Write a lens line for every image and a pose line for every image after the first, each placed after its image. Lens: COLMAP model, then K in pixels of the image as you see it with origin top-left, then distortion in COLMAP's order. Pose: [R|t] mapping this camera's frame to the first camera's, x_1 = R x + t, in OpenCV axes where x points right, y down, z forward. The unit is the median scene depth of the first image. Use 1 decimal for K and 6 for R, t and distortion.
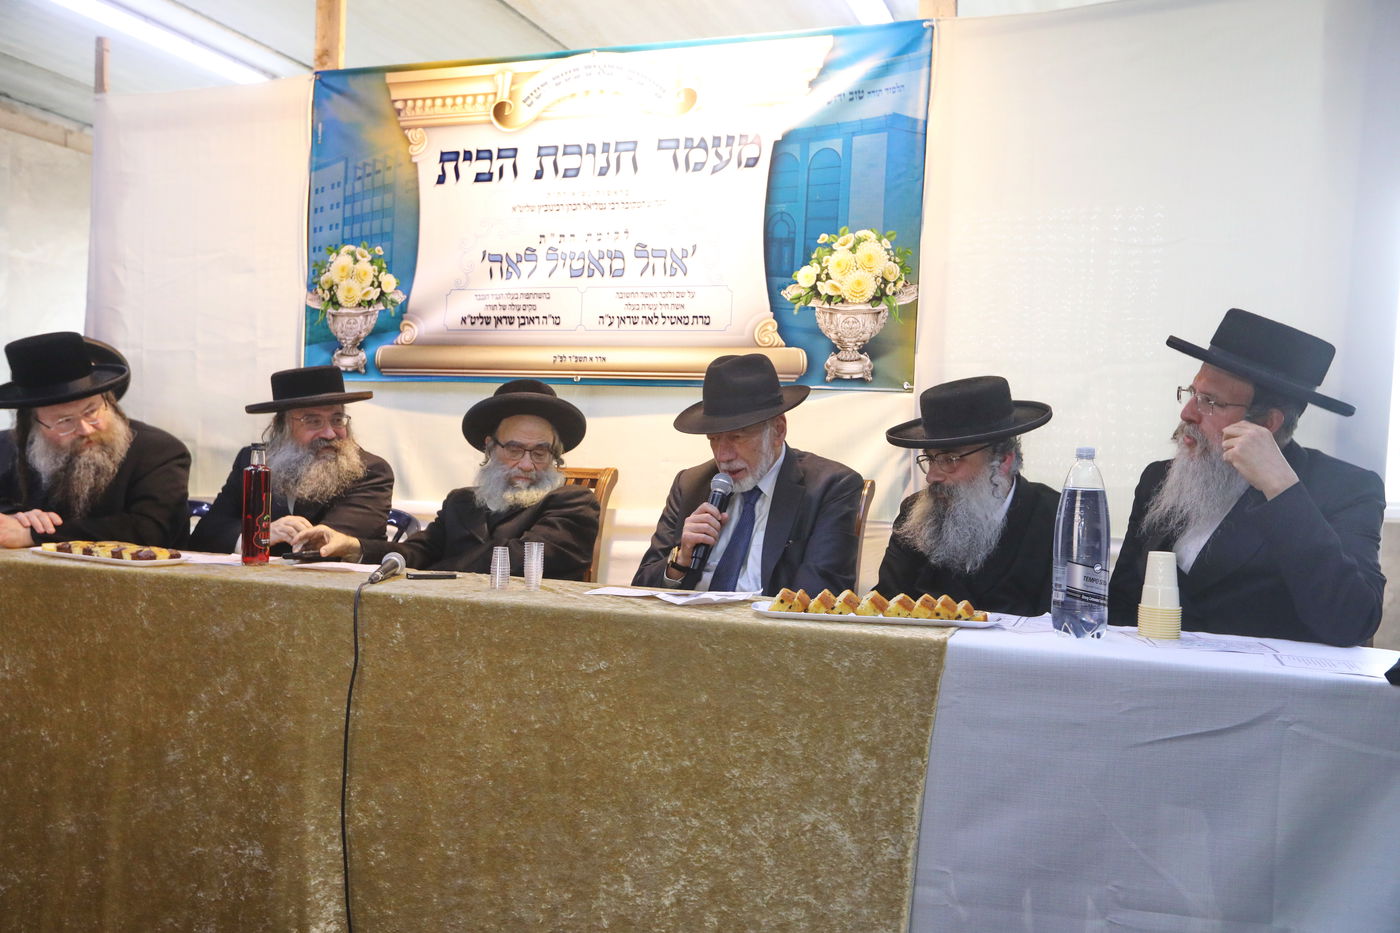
lens RADIAL K [[1275.2, 0, 682.8], [0, 1275.2, 449.1], [0, 0, 1]] dist [0.048290, 0.037617]
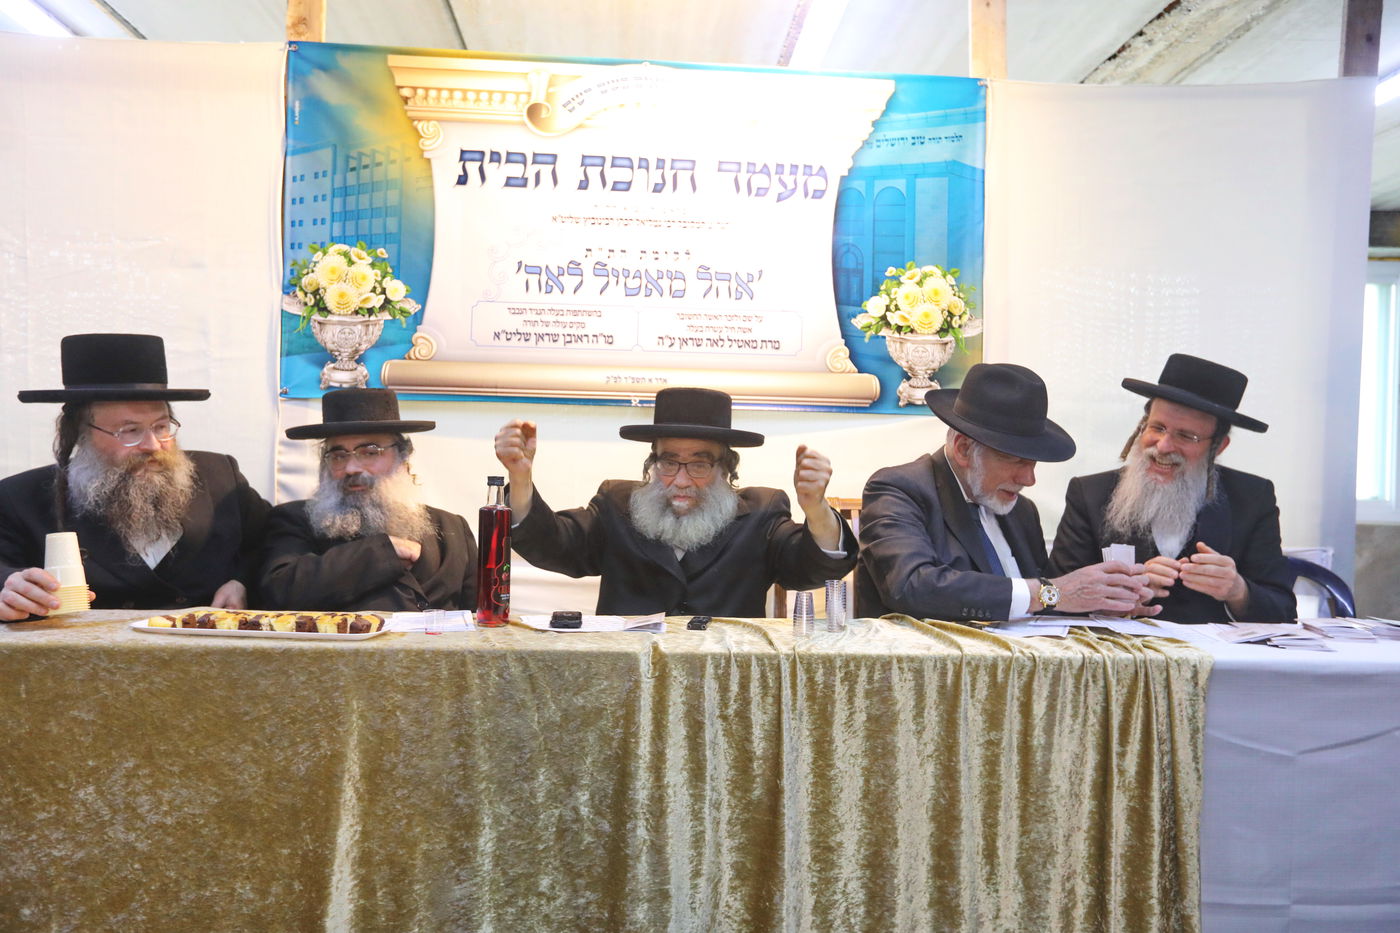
lens RADIAL K [[1053.4, 0, 704.7], [0, 1053.4, 455.8], [0, 0, 1]] dist [0.026629, 0.027670]
pose [[0.905518, -0.010799, 0.424170, -0.374257], [0.008634, 0.999938, 0.007026, -0.018485], [-0.424219, -0.002700, 0.905555, 0.256429]]
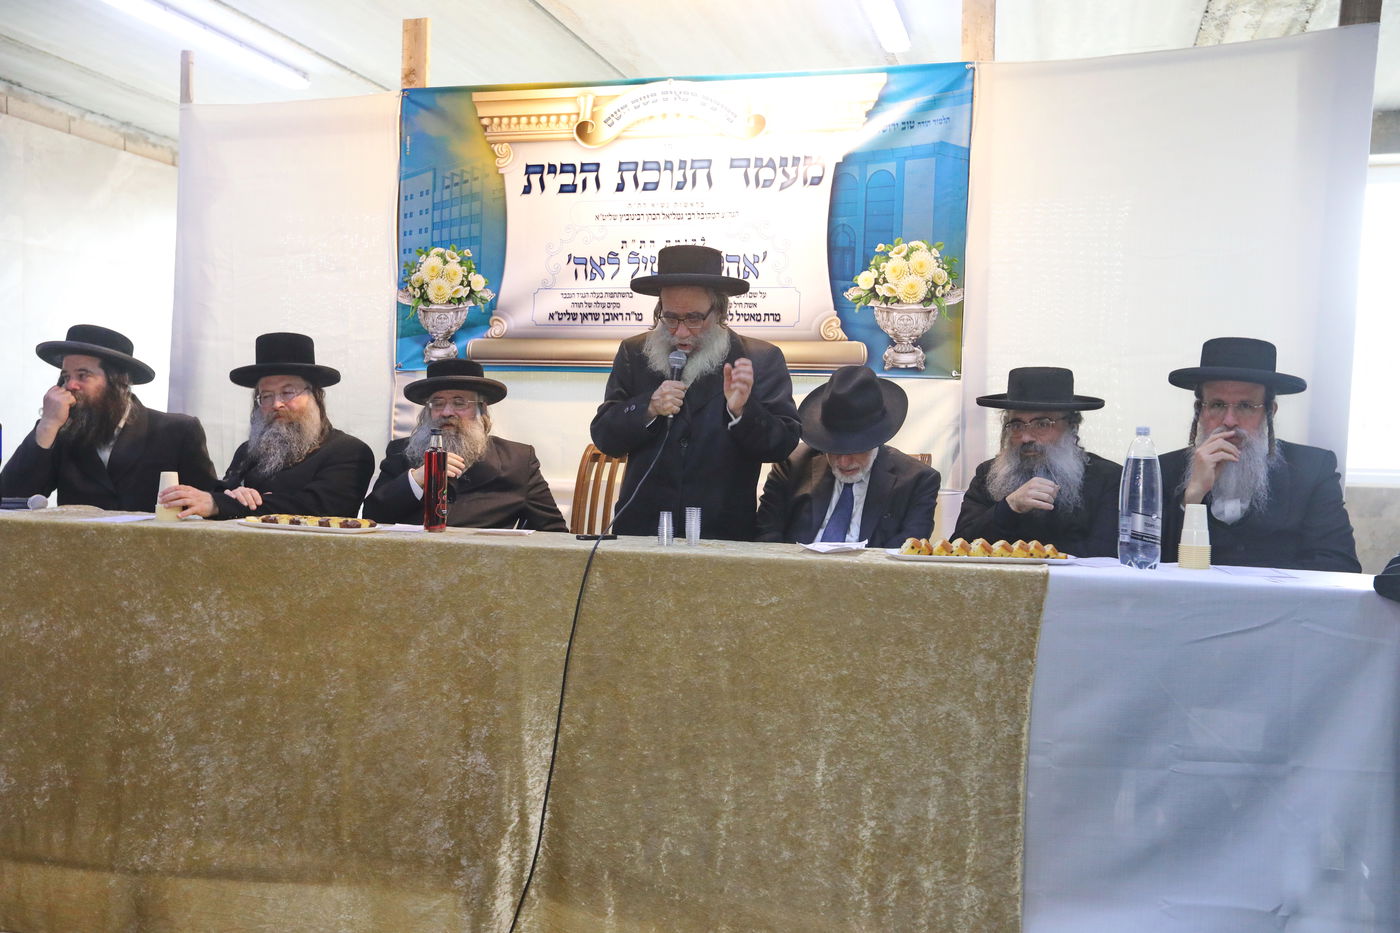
lens RADIAL K [[1376.5, 0, 693.8], [0, 1376.5, 447.3], [0, 0, 1]] dist [0.069306, 0.000000]
pose [[0.996095, -0.012074, 0.087453, -0.160551], [0.010653, 0.999804, 0.016696, -0.005053], [-0.087638, -0.015699, 0.996029, -0.227001]]
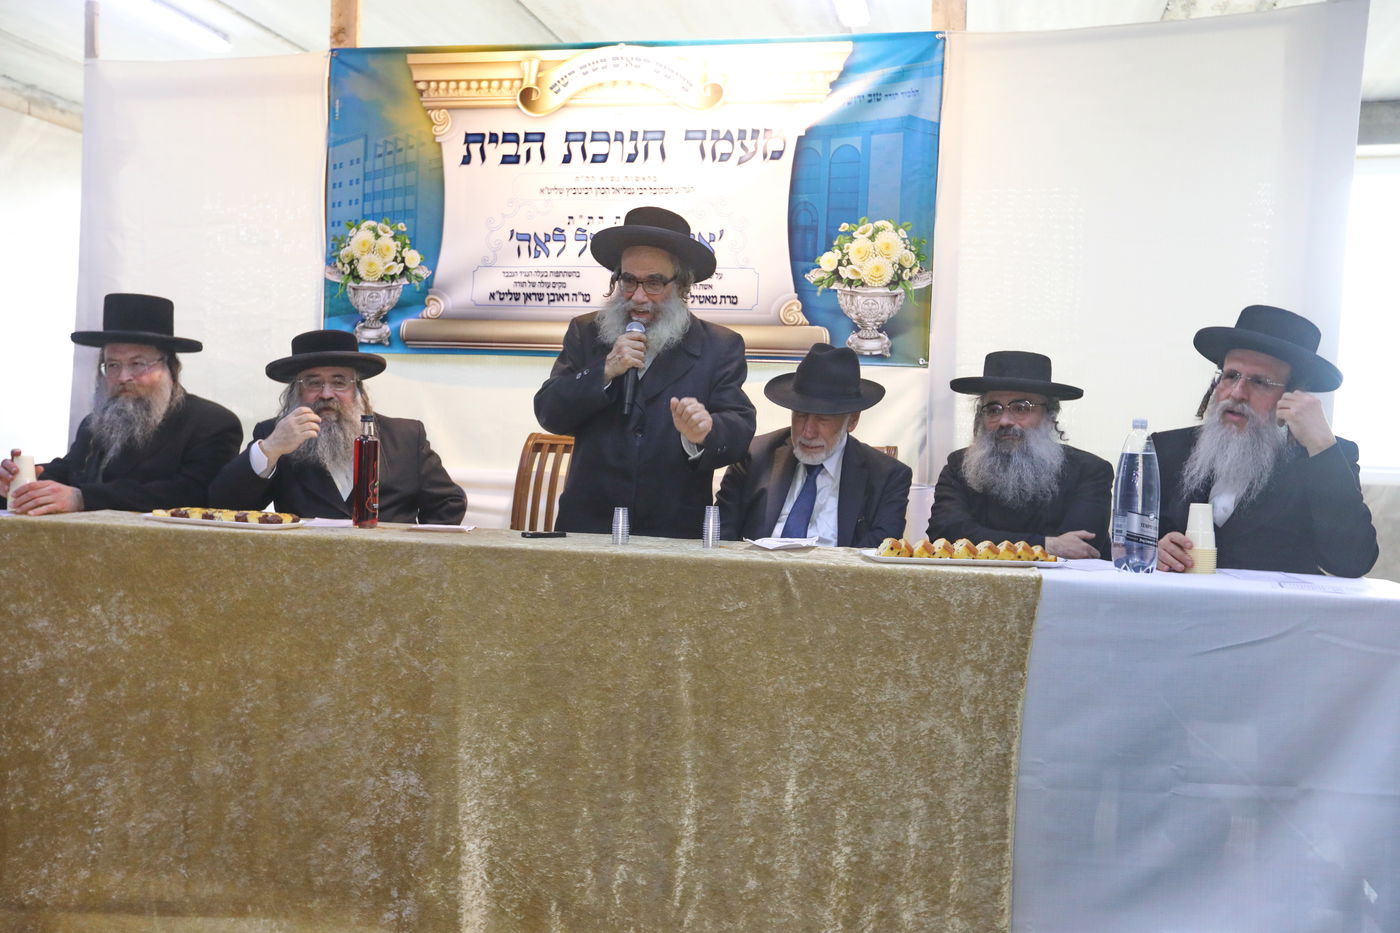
lens RADIAL K [[1357.6, 0, 696.9], [0, 1357.6, 448.0], [0, 0, 1]] dist [0.073596, 0.000000]
pose [[0.989970, -0.005772, 0.141157, -0.170275], [0.002229, 0.999679, 0.025247, -0.004204], [-0.141257, -0.024679, 0.989665, -0.138467]]
